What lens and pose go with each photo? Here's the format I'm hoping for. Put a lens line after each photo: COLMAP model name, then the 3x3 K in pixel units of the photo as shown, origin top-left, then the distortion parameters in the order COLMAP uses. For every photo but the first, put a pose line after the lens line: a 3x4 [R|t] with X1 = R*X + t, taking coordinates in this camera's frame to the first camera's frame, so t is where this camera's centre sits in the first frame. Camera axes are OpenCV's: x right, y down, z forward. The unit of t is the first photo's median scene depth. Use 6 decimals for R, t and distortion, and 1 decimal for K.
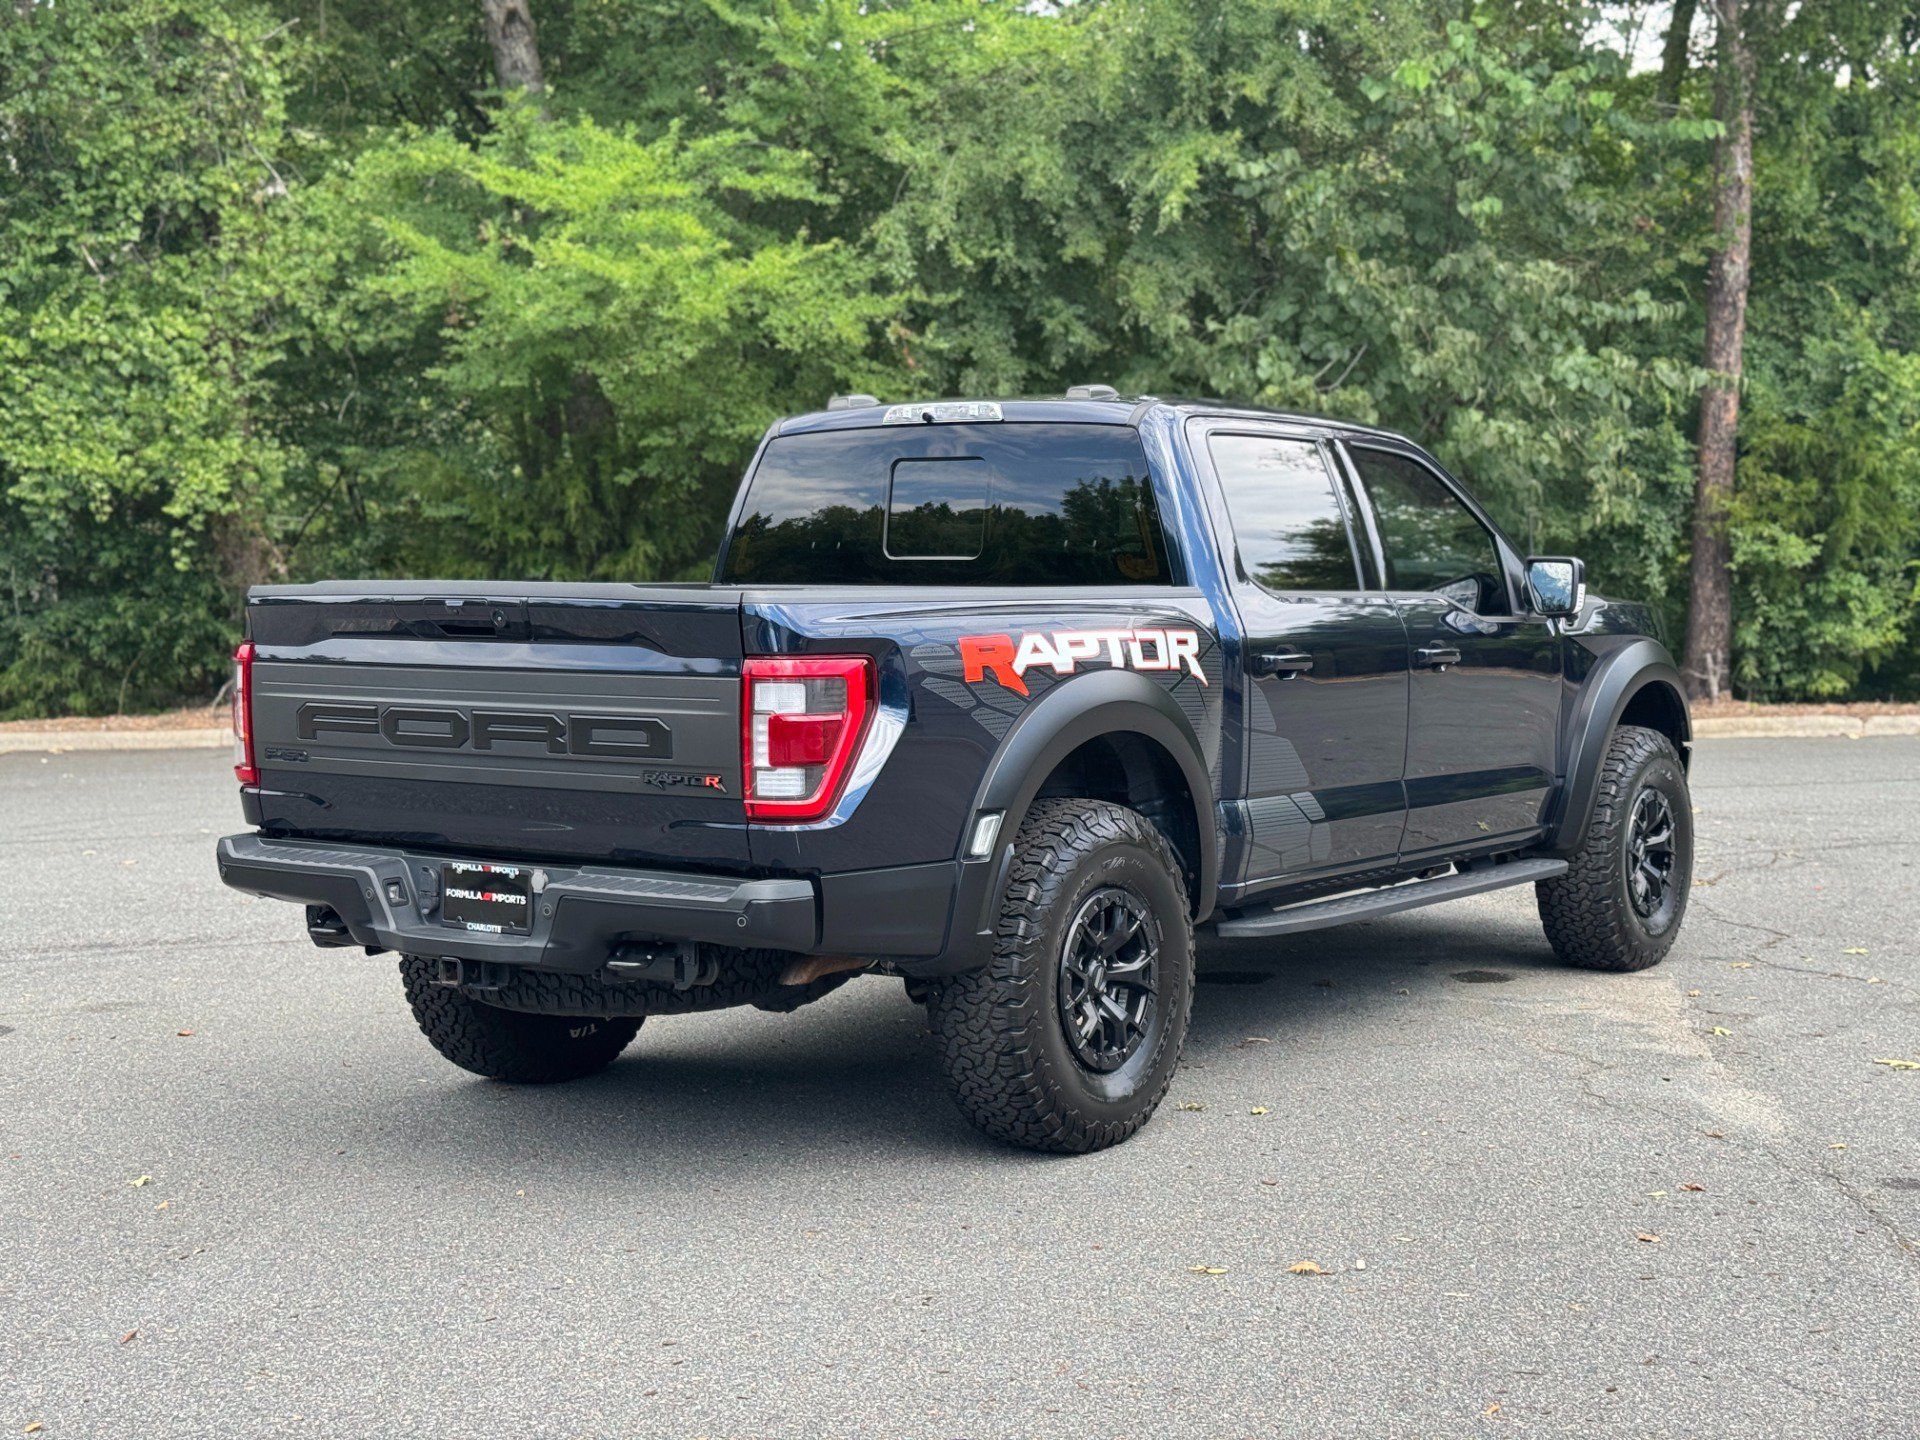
lens RADIAL K [[2653.9, 0, 962.0], [0, 2653.9, 722.8], [0, 0, 1]] dist [0.194306, -0.436178]
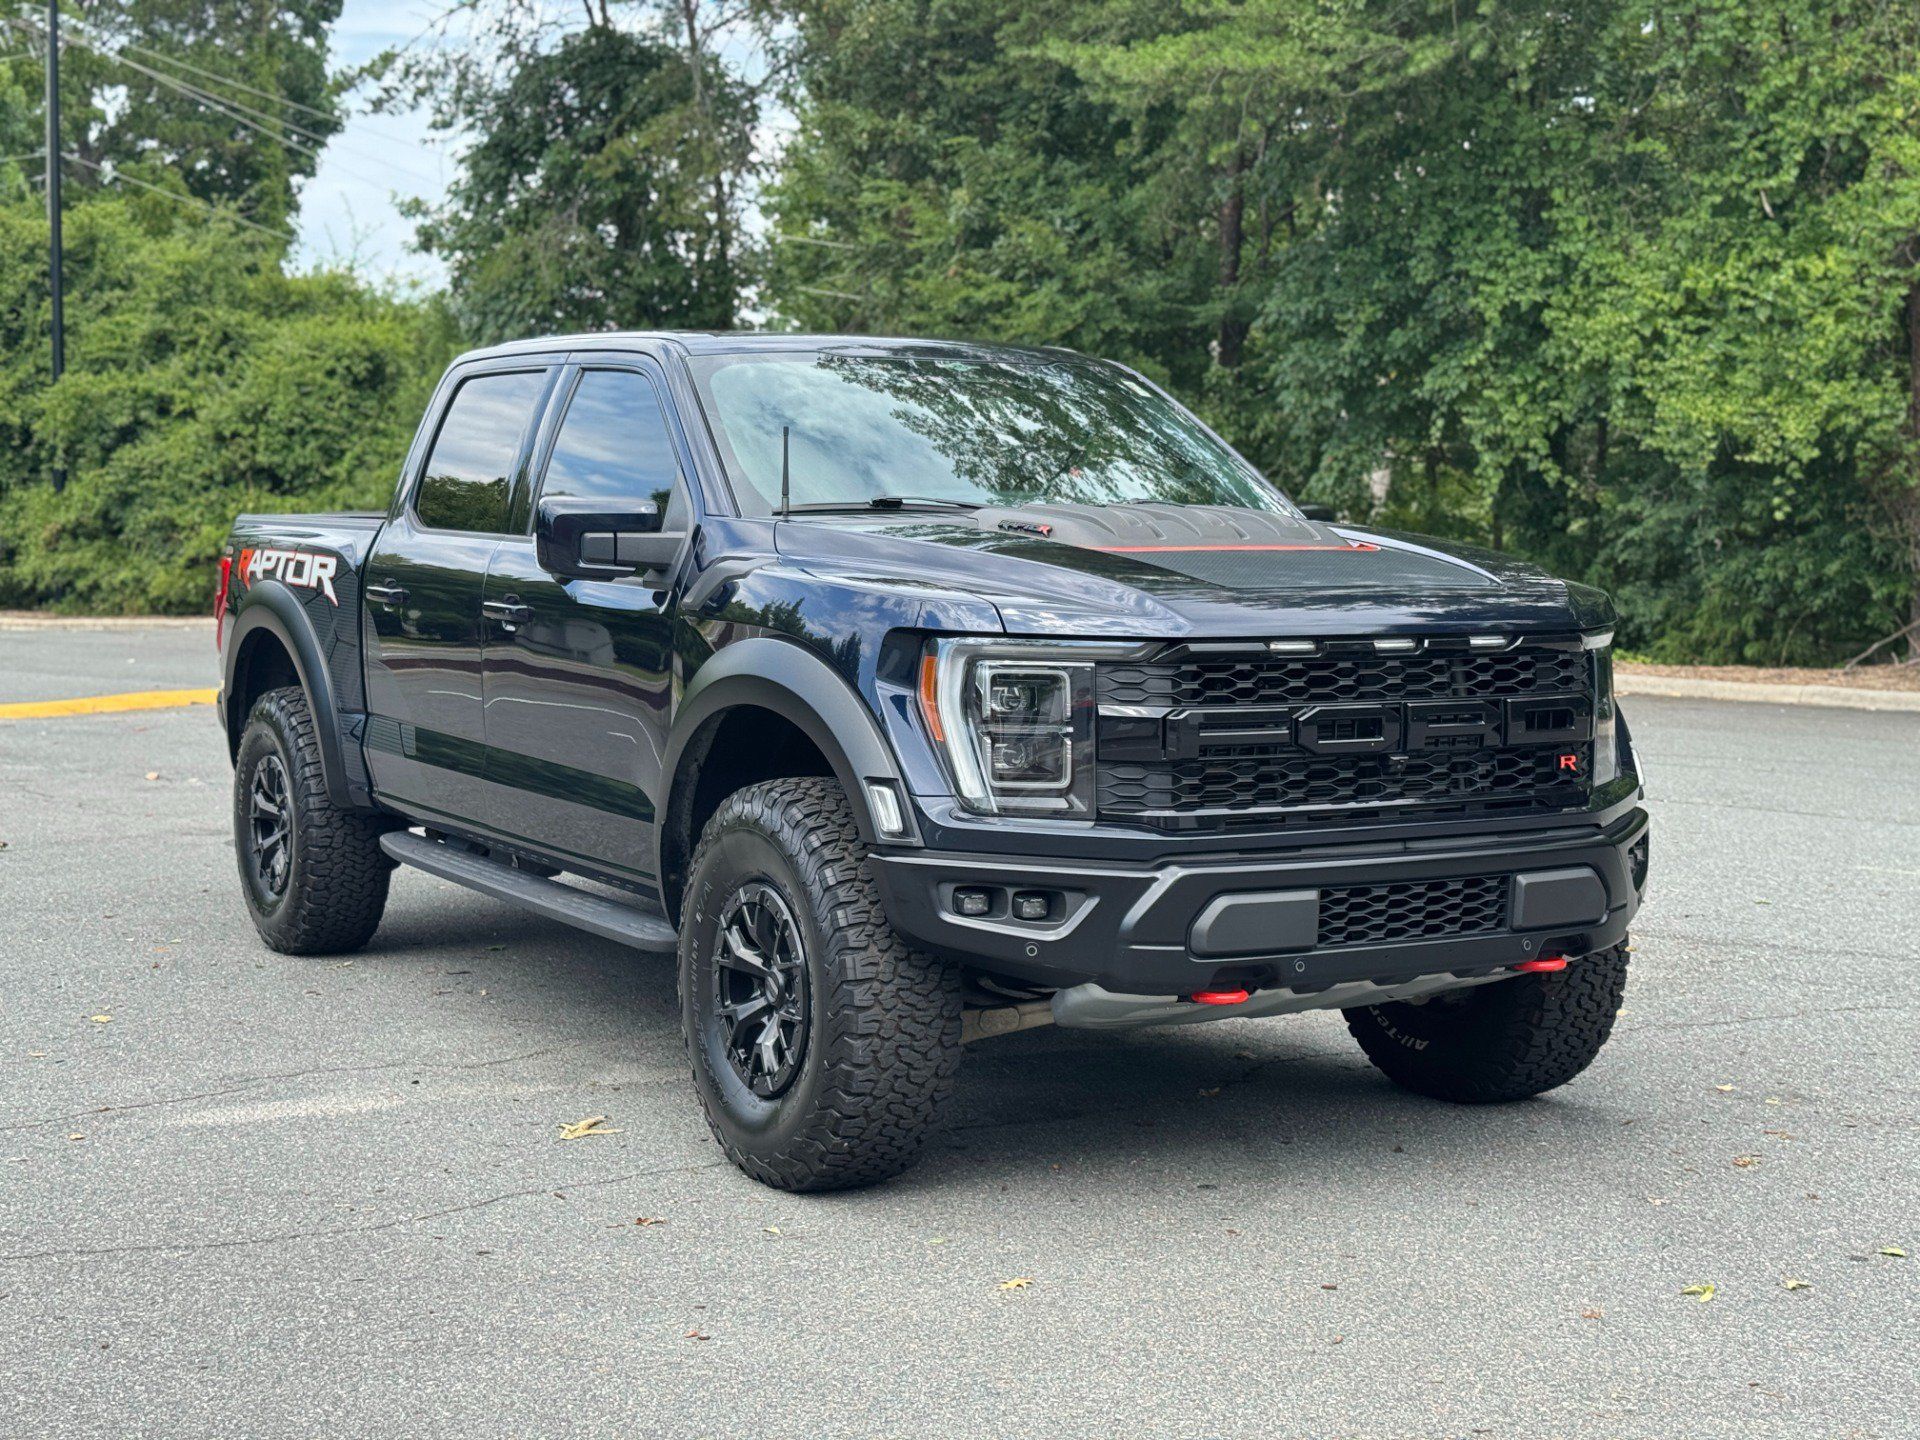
lens RADIAL K [[2657.7, 0, 960.0], [0, 2657.7, 720.0], [0, 0, 1]] dist [0.174252, -0.385791]
pose [[0.508869, 0.077849, -0.857317, 0.403926], [-0.063210, 0.996593, 0.052977, -0.017348], [0.858520, 0.027233, 0.512056, 0.250347]]
